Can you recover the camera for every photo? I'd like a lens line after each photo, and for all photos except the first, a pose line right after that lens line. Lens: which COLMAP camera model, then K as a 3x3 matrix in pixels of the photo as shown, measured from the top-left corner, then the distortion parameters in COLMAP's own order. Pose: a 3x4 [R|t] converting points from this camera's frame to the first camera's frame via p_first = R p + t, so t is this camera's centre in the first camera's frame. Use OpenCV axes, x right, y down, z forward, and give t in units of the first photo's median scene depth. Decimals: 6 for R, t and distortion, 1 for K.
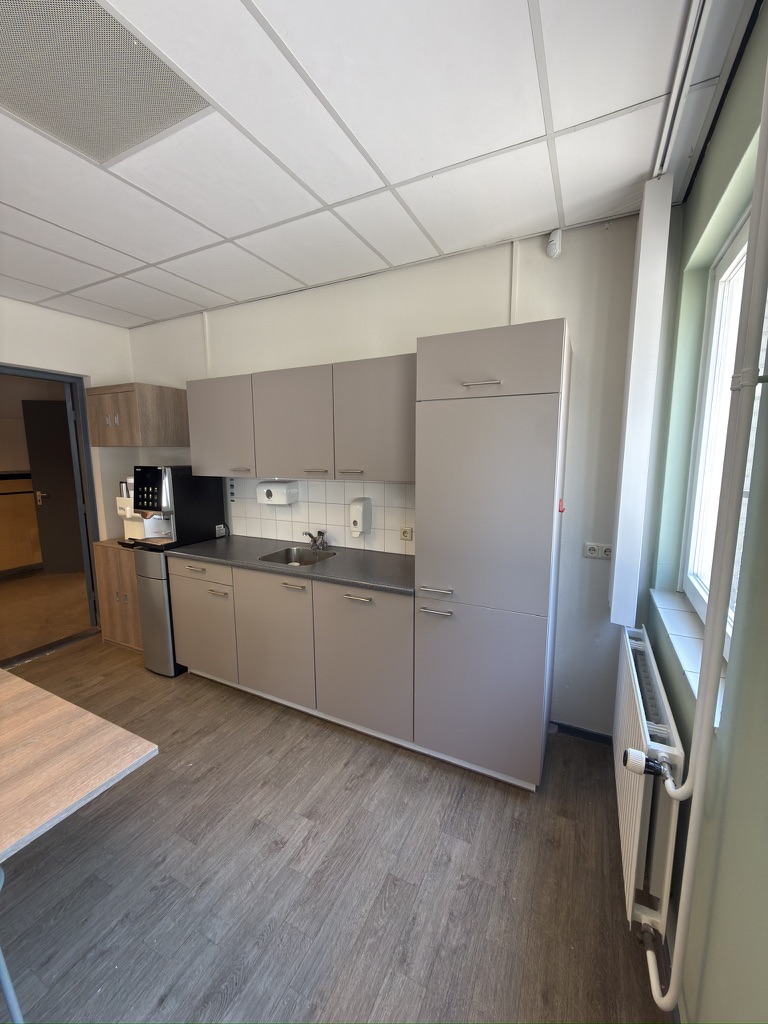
lens RADIAL K [[405.6, 0, 385.3], [0, 405.6, 511.6], [0, 0, 1]] dist [0.000987, 0.000418]
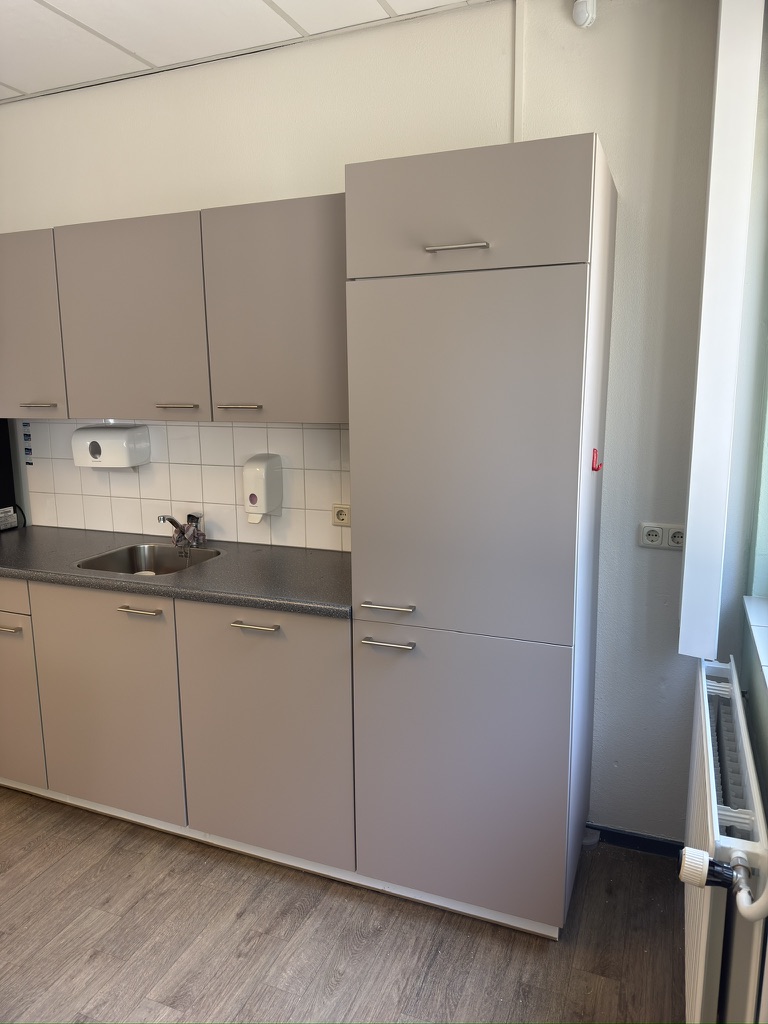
lens RADIAL K [[718.5, 0, 378.6], [0, 718.5, 510.6], [0, 0, 1]] dist [0.042634, -0.052298]
pose [[0.997279, -0.018550, 0.071354, 0.037282], [0.016058, 0.999246, 0.035341, 0.015614], [-0.071956, -0.034099, 0.996825, -0.021215]]
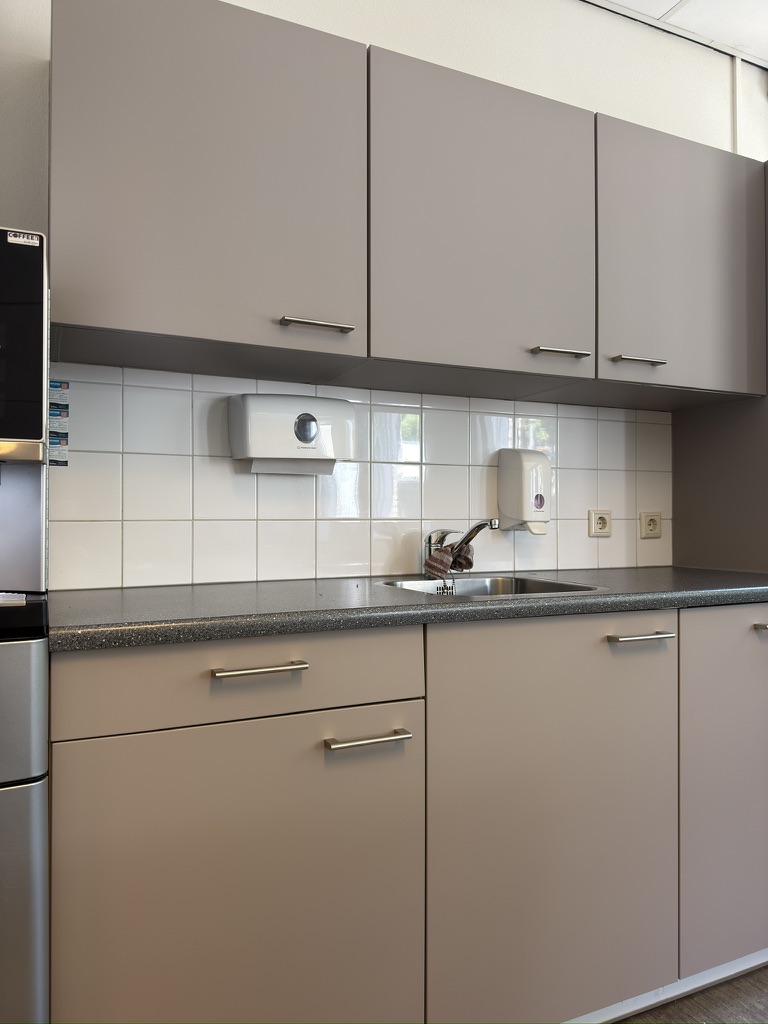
lens RADIAL K [[718.5, 0, 383.2], [0, 718.5, 513.5], [0, 0, 1]] dist [0.042634, -0.052298]
pose [[0.626521, 0.010311, 0.779337, -0.958347], [0.112027, 0.988338, -0.103136, 0.126091], [-0.771312, 0.151924, 0.618059, 0.833176]]
